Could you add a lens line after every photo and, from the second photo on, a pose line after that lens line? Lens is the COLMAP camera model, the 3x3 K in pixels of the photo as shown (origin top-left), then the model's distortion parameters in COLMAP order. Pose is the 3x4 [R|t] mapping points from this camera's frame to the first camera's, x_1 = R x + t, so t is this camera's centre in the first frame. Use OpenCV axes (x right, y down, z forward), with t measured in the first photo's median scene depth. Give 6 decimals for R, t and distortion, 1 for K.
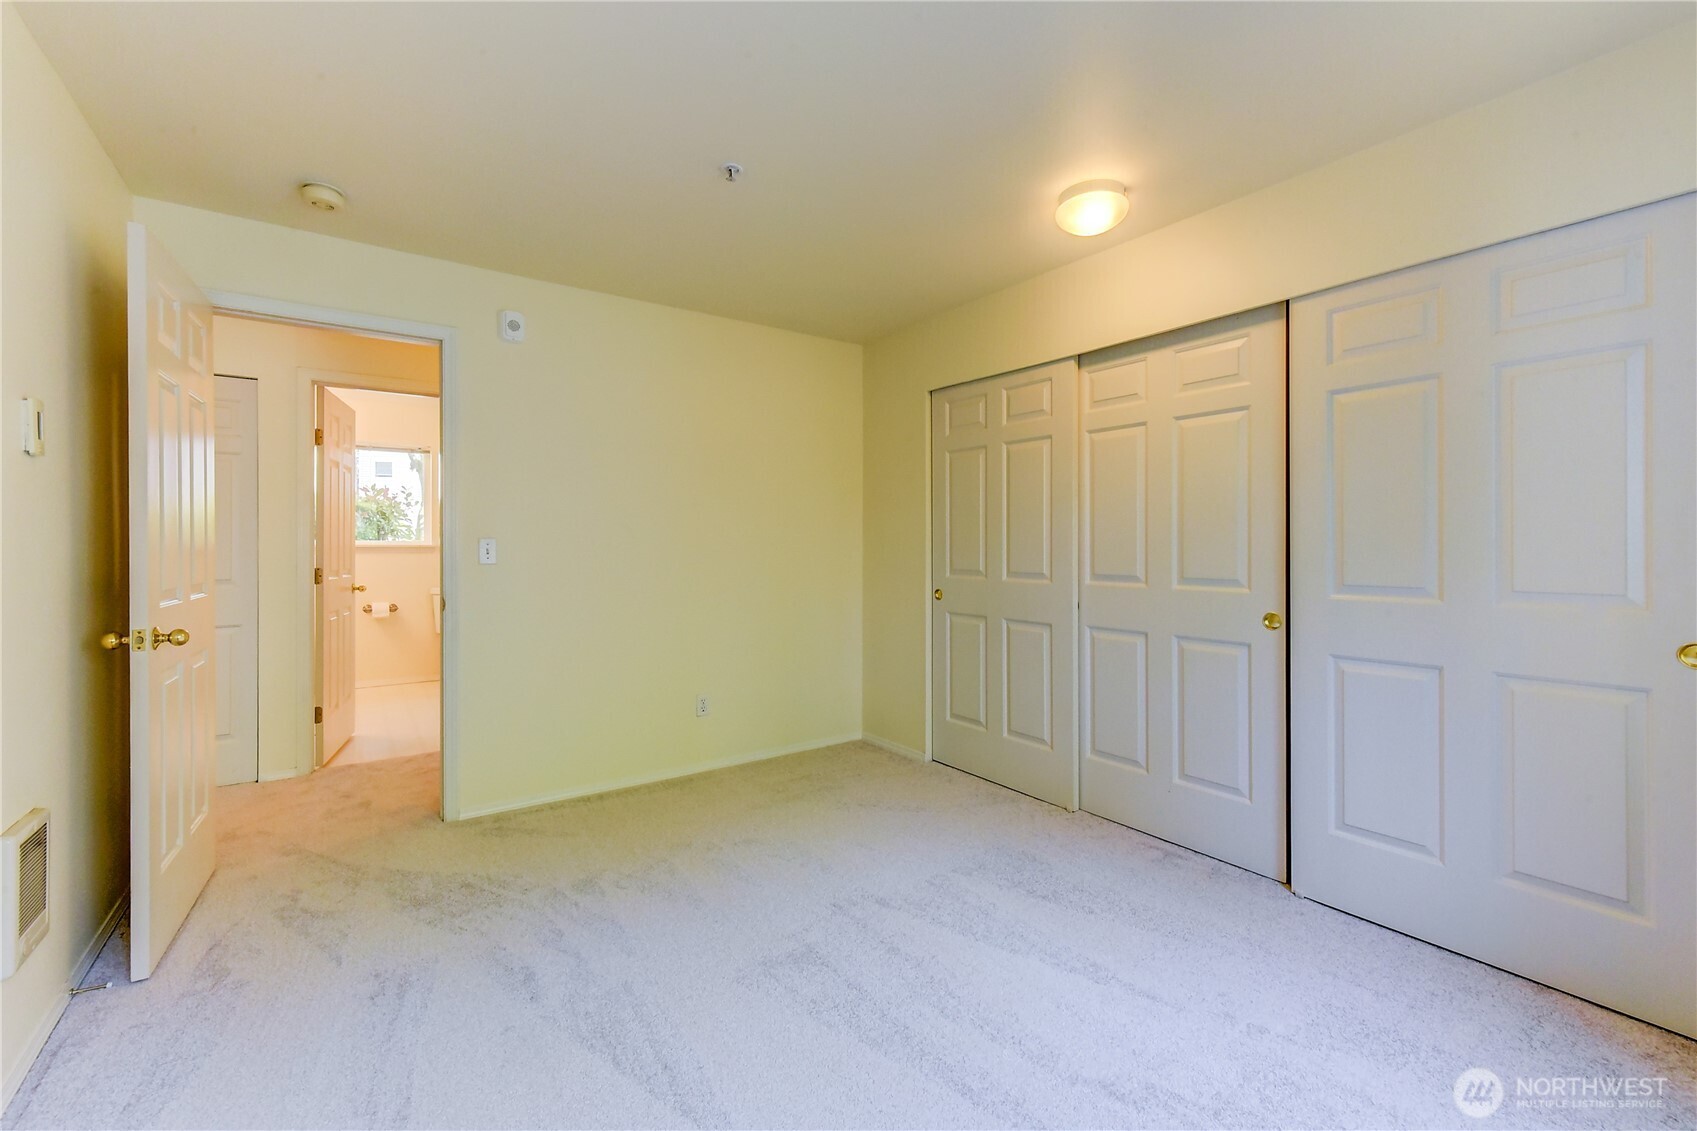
lens RADIAL K [[706.5, 0, 843.2], [0, 706.5, 543.3], [0, 0, 1]] dist [0.001108, 0.000129]
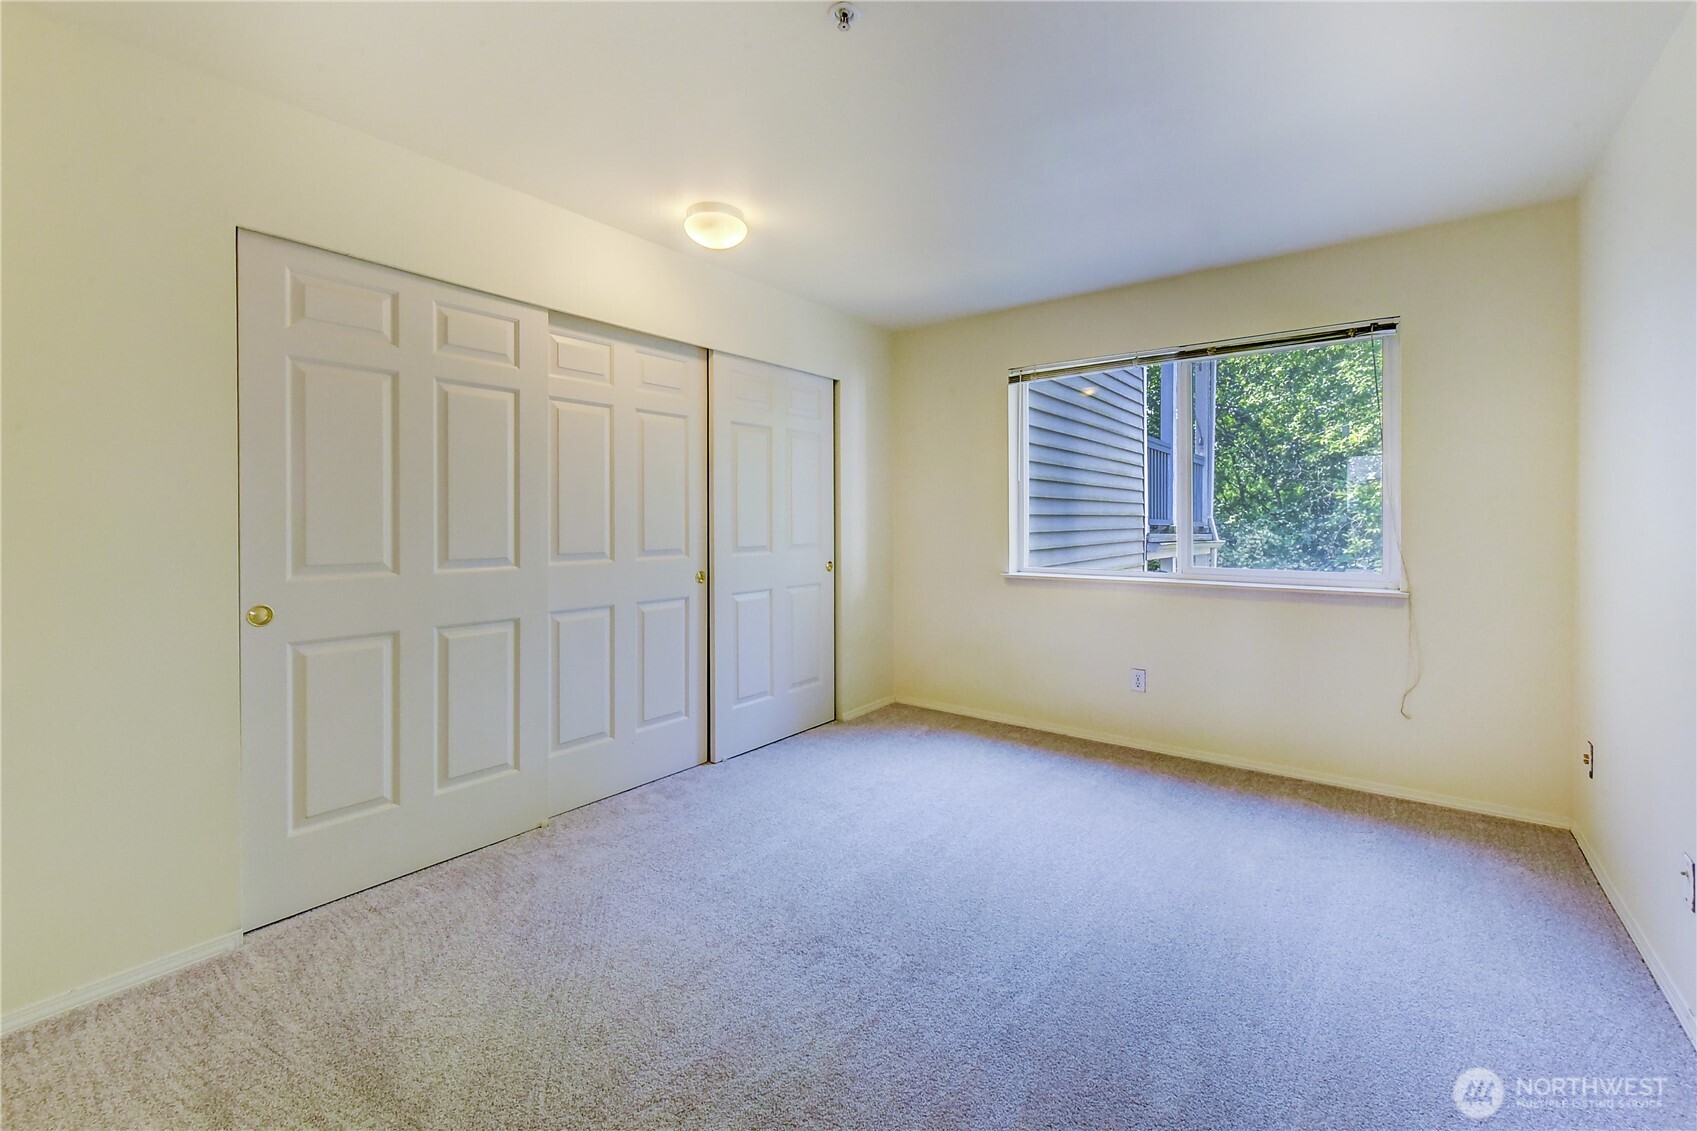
lens RADIAL K [[700.8, 0, 868.3], [0, 700.8, 530.2], [0, 0, 1]] dist [0.001061, 0.000017]
pose [[-0.315717, -0.010511, 0.948795, -0.709168], [0.001287, 0.999933, 0.011506, 0.002716], [-0.948853, 0.004853, -0.315682, 1.004835]]
